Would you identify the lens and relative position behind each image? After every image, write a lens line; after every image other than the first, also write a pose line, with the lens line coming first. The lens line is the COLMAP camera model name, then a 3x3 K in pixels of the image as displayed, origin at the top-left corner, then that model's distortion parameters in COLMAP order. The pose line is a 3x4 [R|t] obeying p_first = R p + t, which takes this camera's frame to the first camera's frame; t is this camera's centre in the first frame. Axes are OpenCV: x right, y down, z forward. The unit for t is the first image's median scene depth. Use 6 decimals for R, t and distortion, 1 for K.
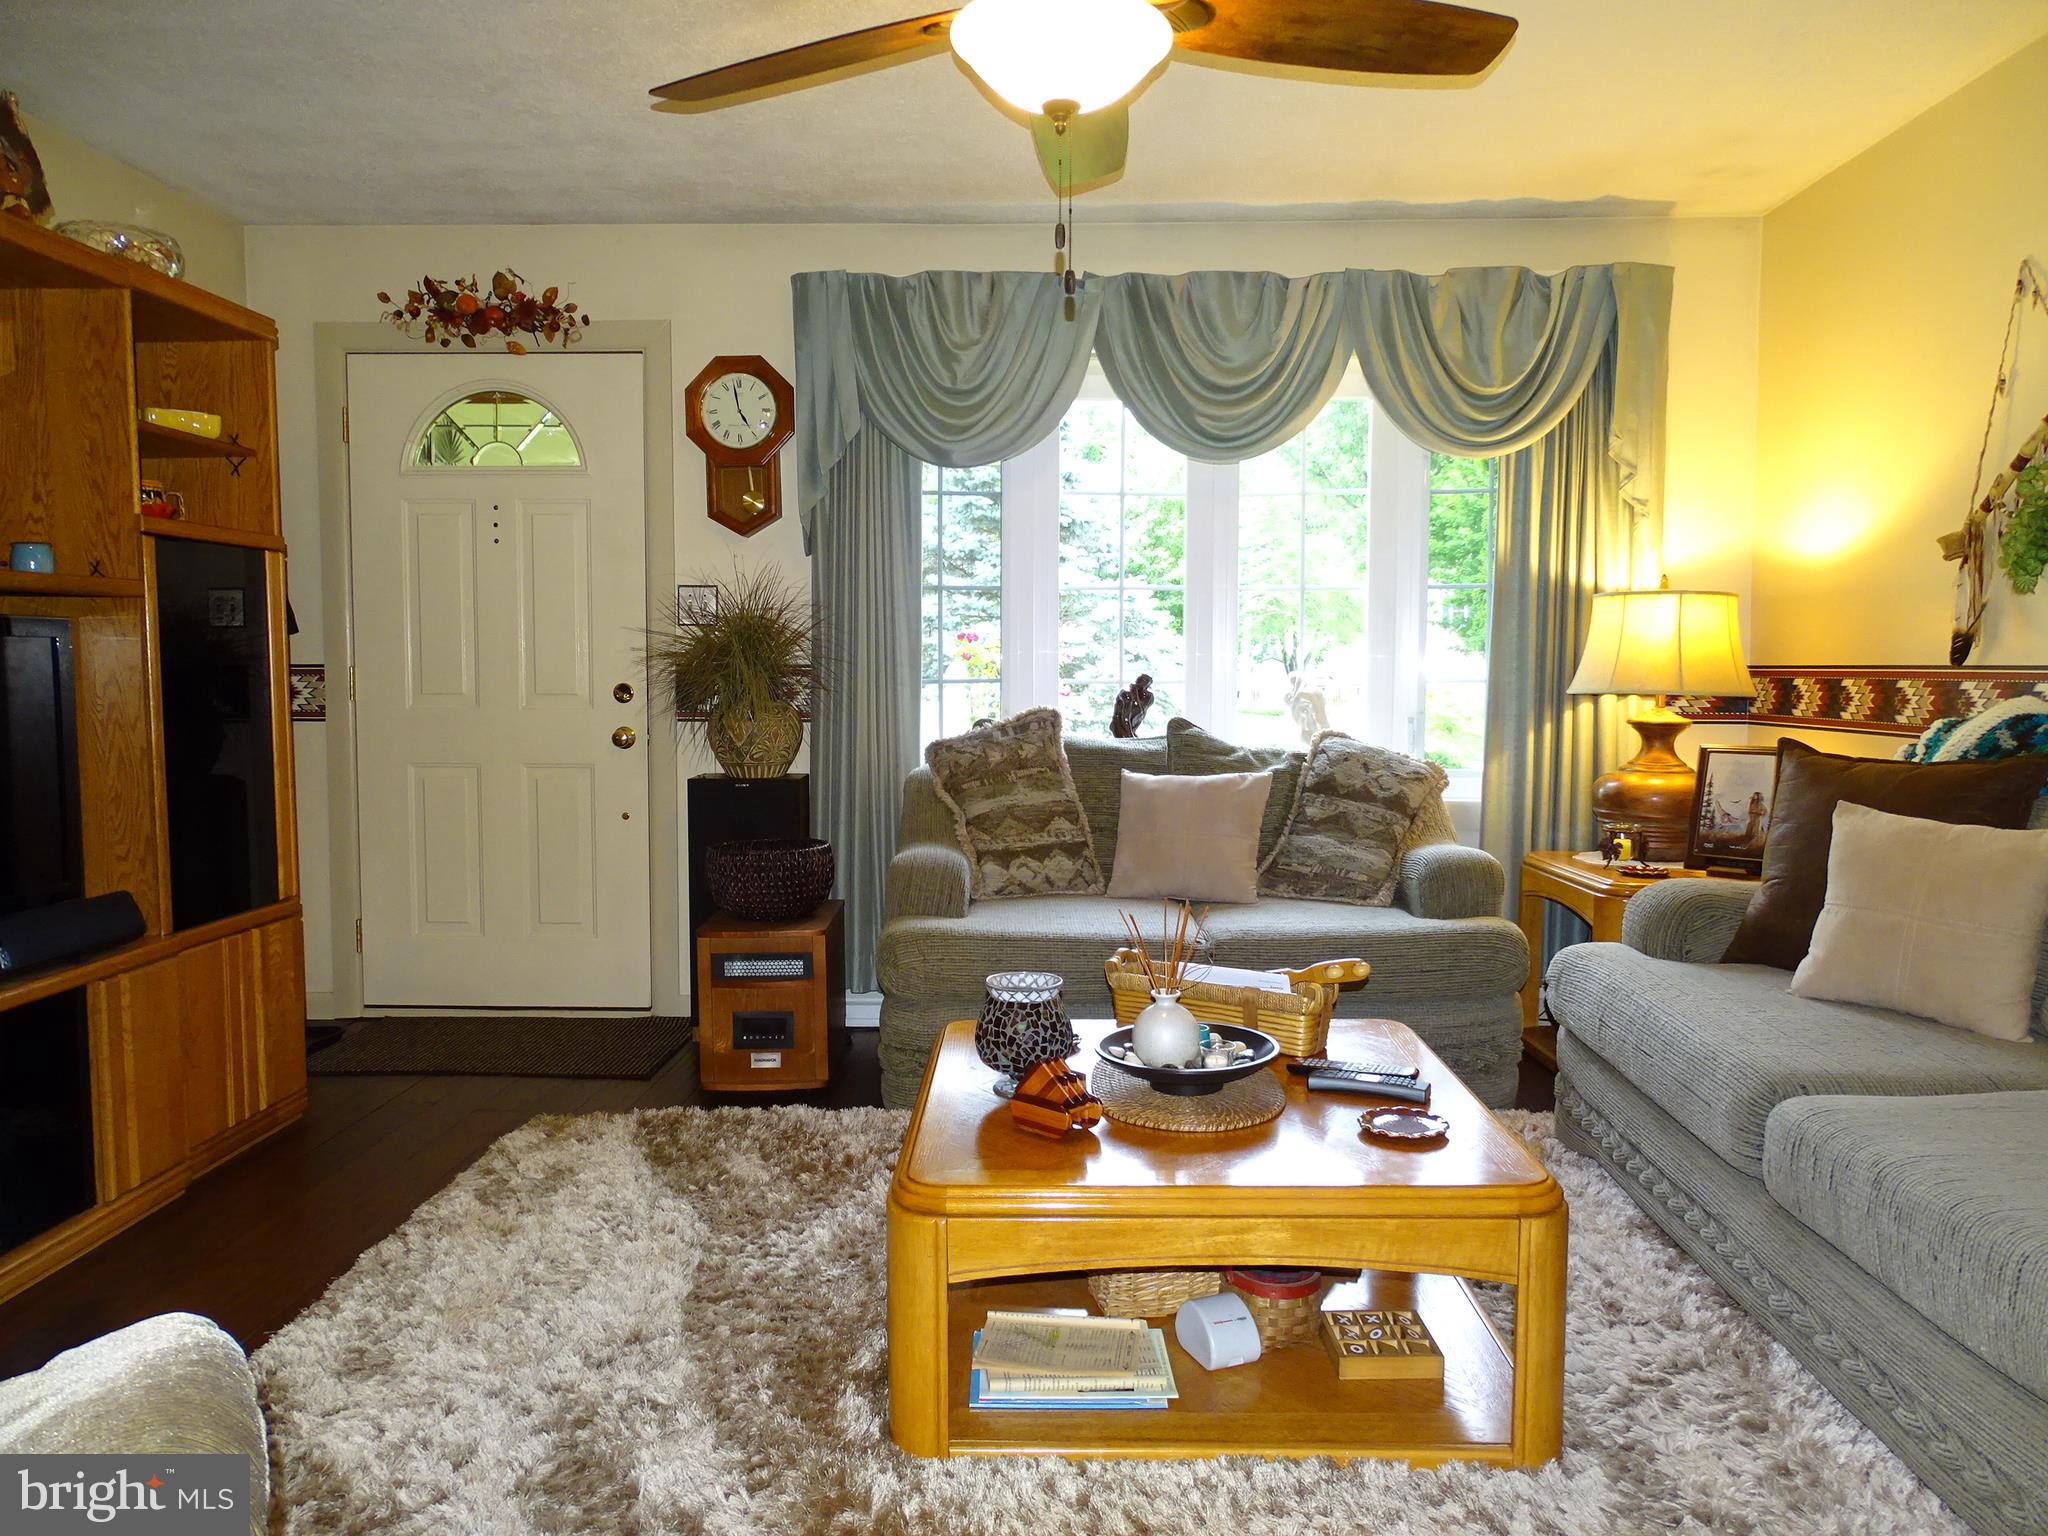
lens RADIAL K [[1449.9, 0, 1024.0], [0, 1449.9, 768.0], [0, 0, 1]] dist [-0.002077, -0.000930]
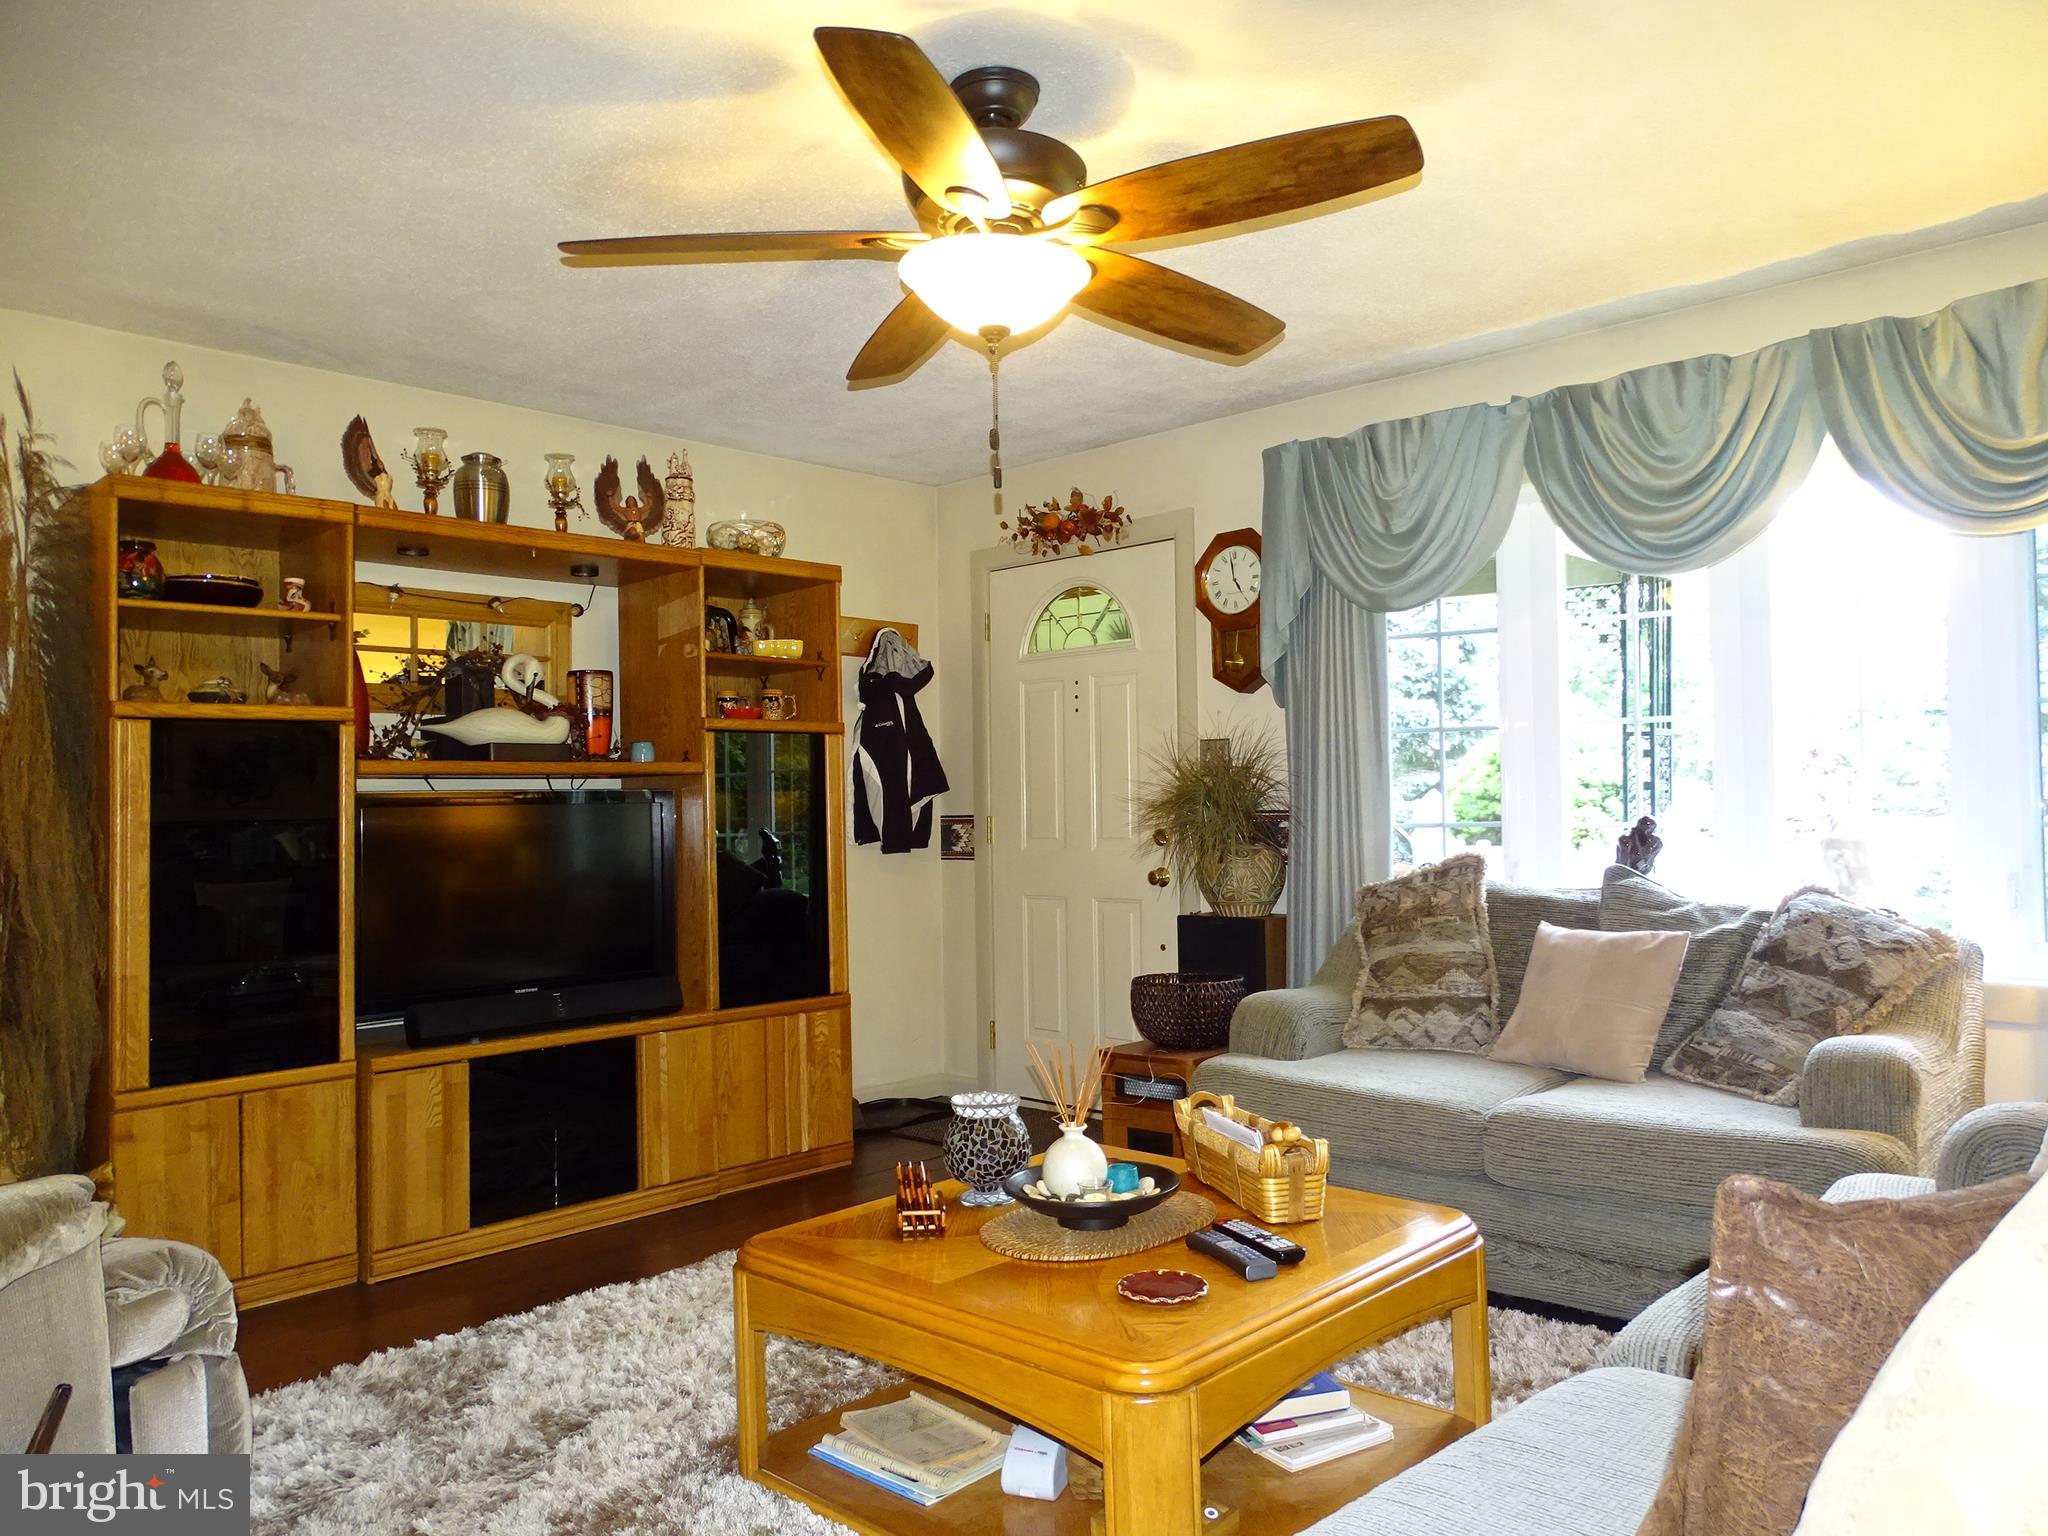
lens RADIAL K [[1443.5, 0, 1024.0], [0, 1443.5, 768.0], [0, 0, 1]] dist [-0.008166, 0.089367]
pose [[0.742542, -0.031851, -0.669041, 0.442505], [-0.033360, 0.995870, -0.084436, -0.007682], [0.668968, 0.085017, 0.738413, 0.104982]]
